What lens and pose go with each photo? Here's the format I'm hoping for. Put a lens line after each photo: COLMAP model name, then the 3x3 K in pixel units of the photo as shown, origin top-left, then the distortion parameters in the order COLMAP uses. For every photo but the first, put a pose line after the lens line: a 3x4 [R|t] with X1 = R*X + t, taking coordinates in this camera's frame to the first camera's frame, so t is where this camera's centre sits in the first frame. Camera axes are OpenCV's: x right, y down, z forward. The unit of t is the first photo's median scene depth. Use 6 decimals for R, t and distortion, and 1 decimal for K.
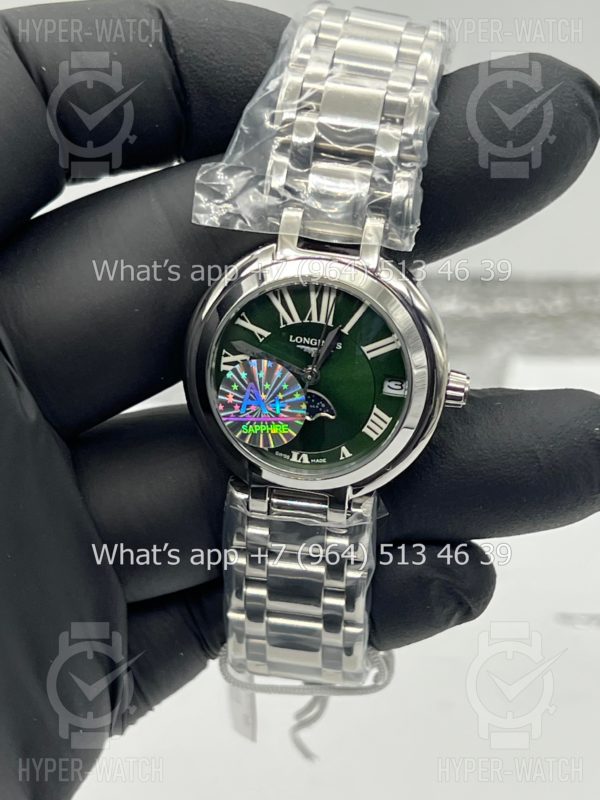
lens RADIAL K [[1839.1, 0, 300.0], [0, 1839.1, 400.0], [0, 0, 1]] dist [0.023320, 0.096242]
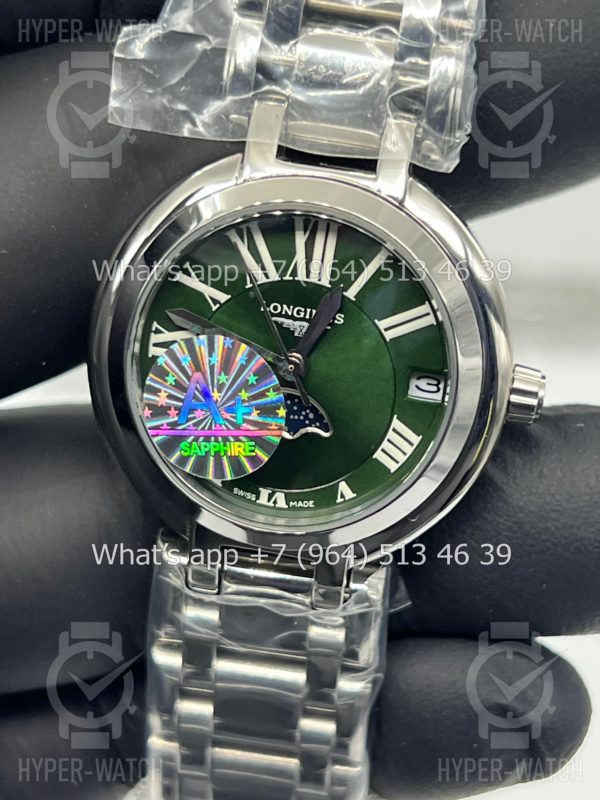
lens RADIAL K [[2033.1, 0, 300.0], [0, 2033.1, 400.0], [0, 0, 1]] dist [0.065761, -0.105901]
pose [[0.999377, 0.023395, 0.026419, -0.009709], [-0.021663, 0.997712, -0.064047, 0.042366], [-0.027857, 0.063435, 0.997597, 0.312546]]
